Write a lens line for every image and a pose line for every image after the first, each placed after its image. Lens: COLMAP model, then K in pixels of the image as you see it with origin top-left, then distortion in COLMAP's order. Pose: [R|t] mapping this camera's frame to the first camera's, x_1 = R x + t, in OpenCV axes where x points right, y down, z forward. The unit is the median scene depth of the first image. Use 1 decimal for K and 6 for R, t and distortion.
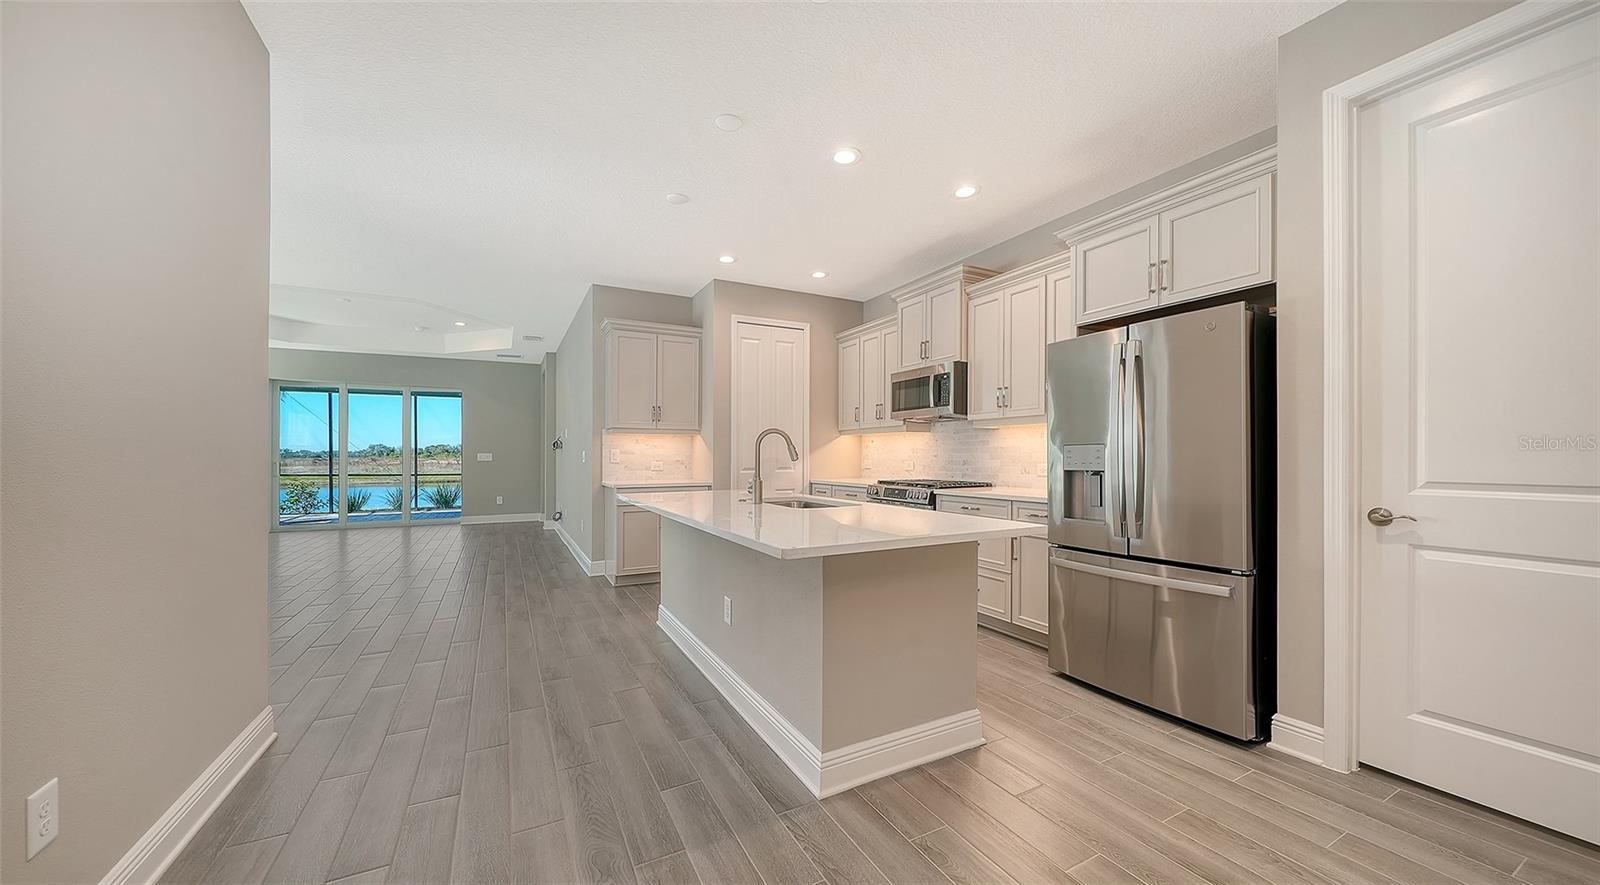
lens RADIAL K [[561.2, 0, 796.8], [0, 561.2, 455.6], [0, 0, 1]] dist [0.000594, -0.000006]
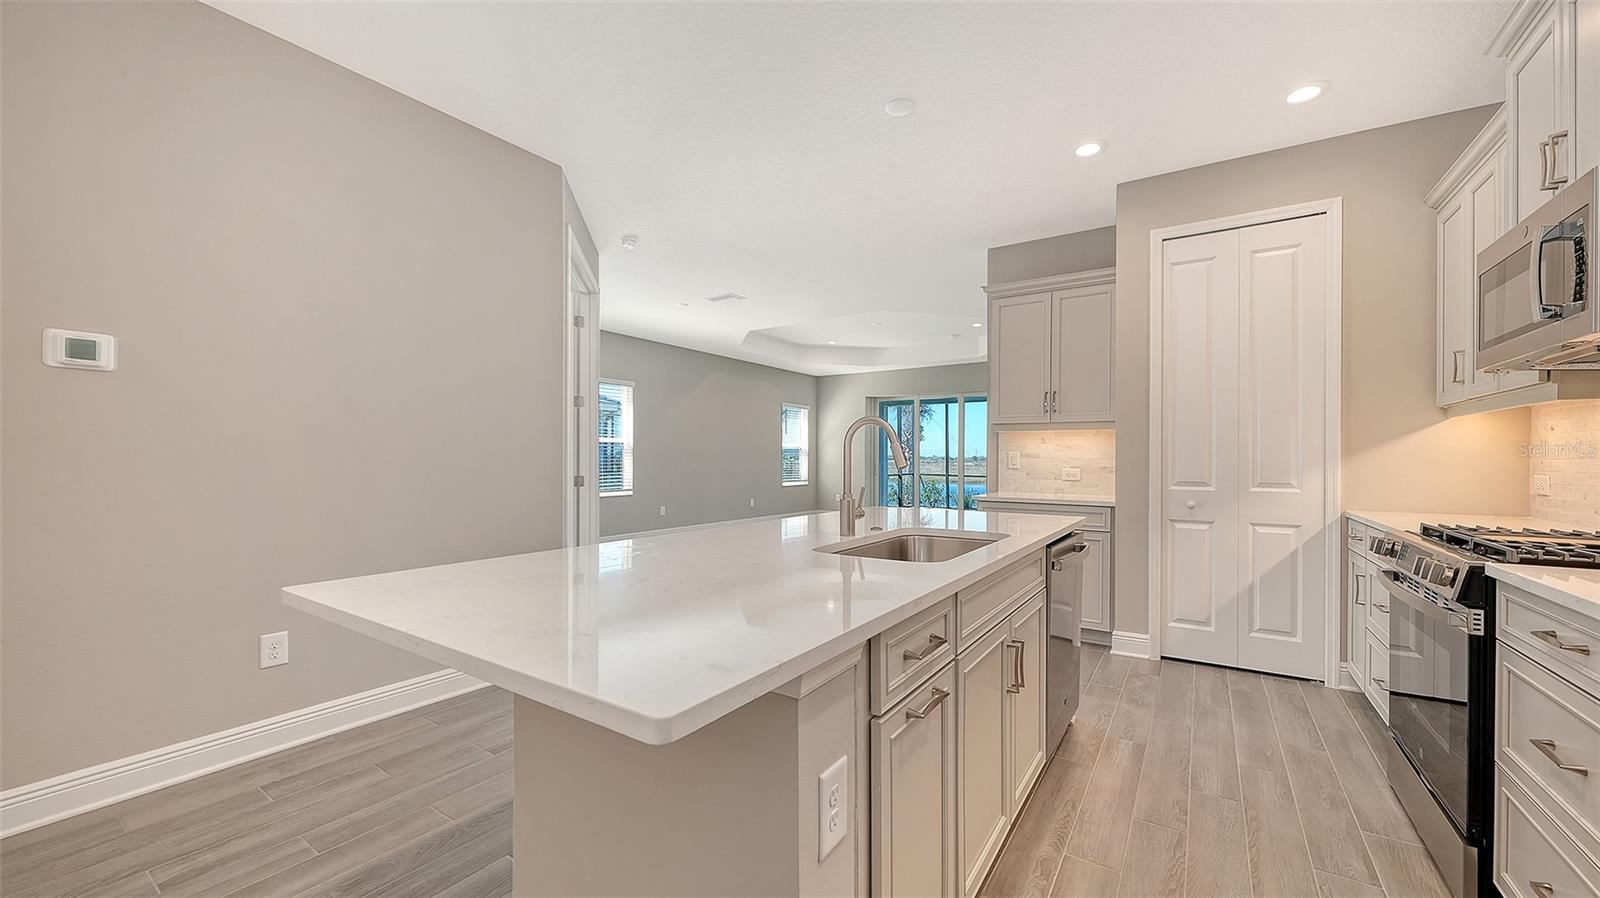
lens RADIAL K [[605.0, 0, 803.1], [0, 605.0, 459.1], [0, 0, 1]] dist [0.001539, -0.002765]
pose [[0.479640, 0.004898, -0.877452, 0.321808], [-0.003239, 0.999987, 0.003811, -0.003222], [0.877459, 0.001014, 0.479650, 0.394756]]
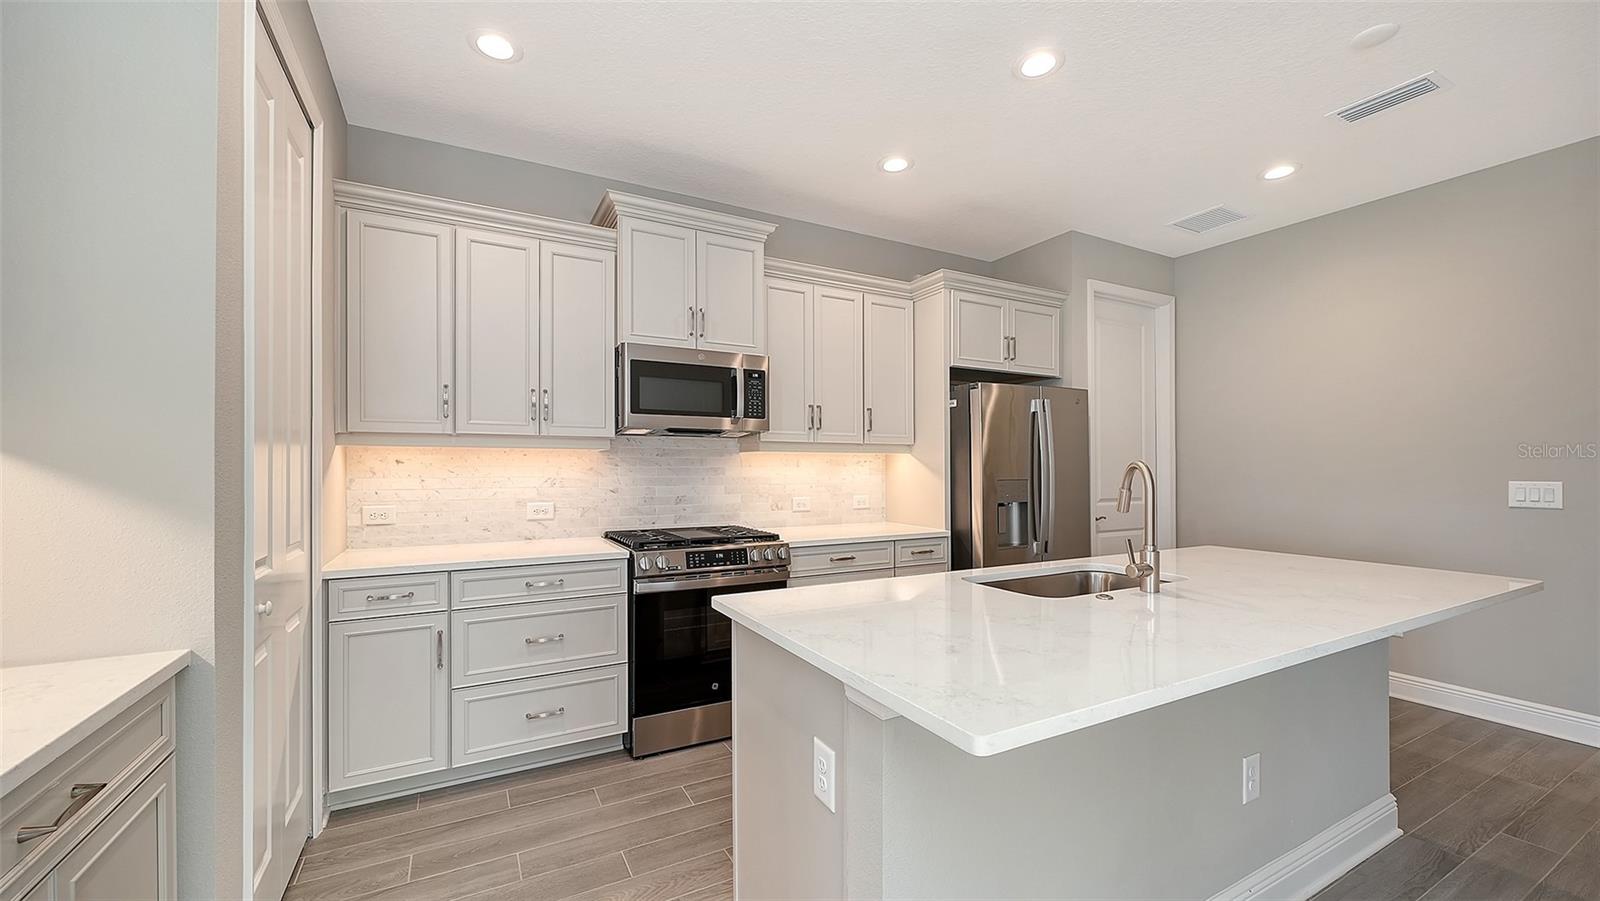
lens RADIAL K [[618.7, 0, 796.6], [0, 618.7, 470.3], [0, 0, 1]] dist [-0.000751, -0.000236]
pose [[-0.012252, 0.002876, 0.999921, -0.442929], [0.001891, 0.999994, -0.002853, -0.020661], [-0.999923, 0.001856, -0.012258, 0.868648]]
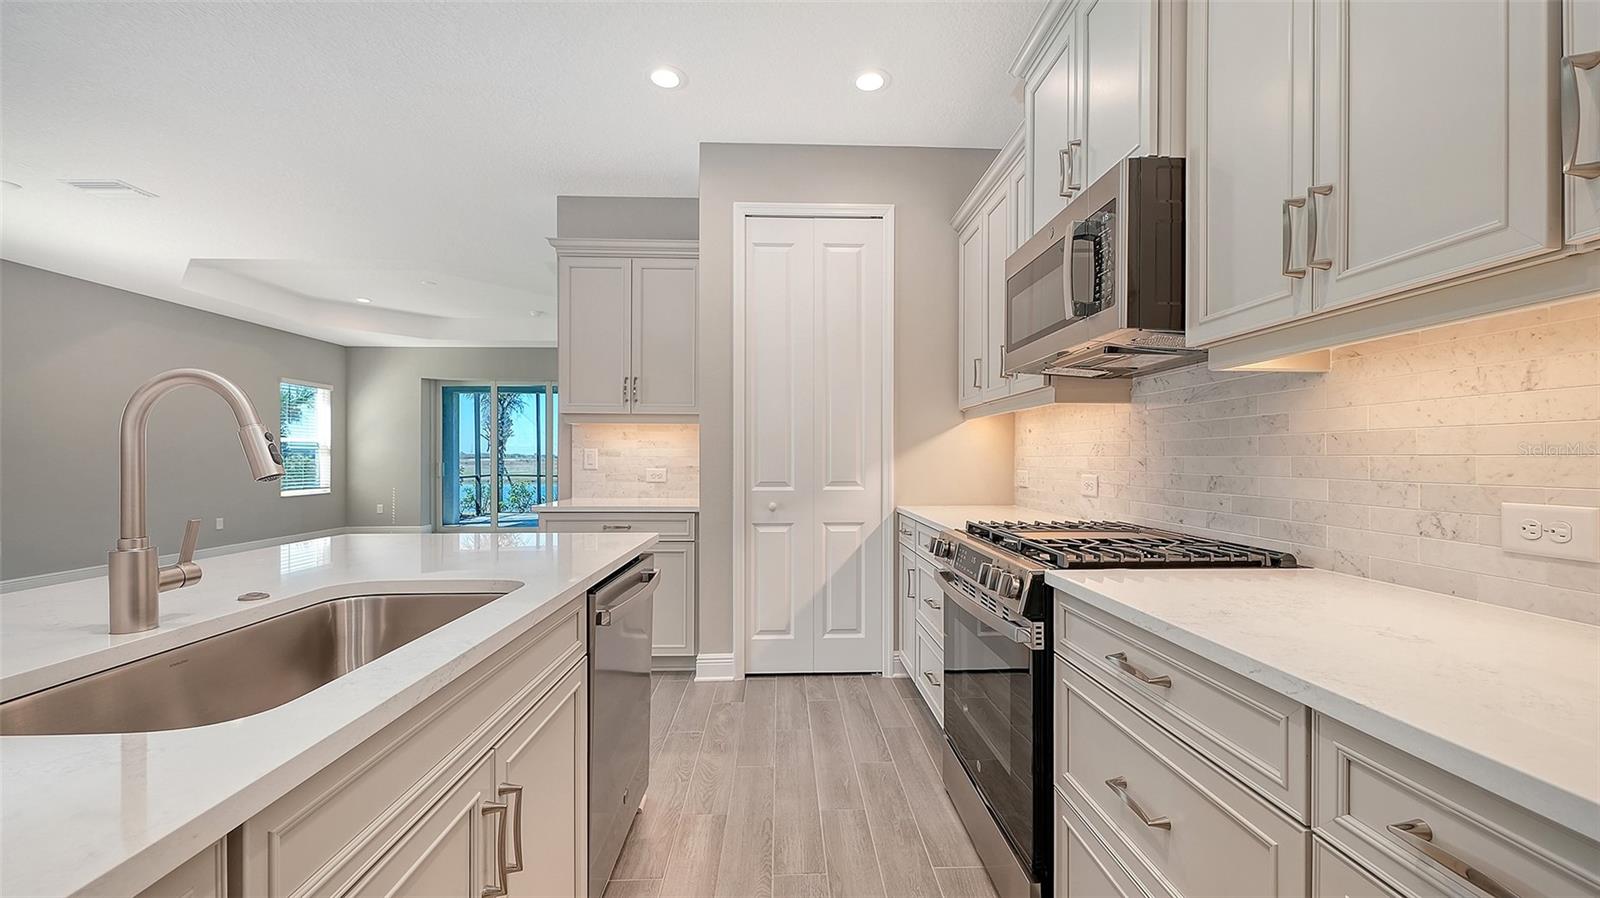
lens RADIAL K [[616.9, 0, 799.8], [0, 616.9, 457.9], [0, 0, 1]] dist [0.000689, 0.000013]
pose [[0.898462, 0.003218, -0.439040, 0.237219], [-0.001877, 0.999992, 0.003489, -0.003827], [0.439048, -0.002311, 0.898461, 0.547570]]
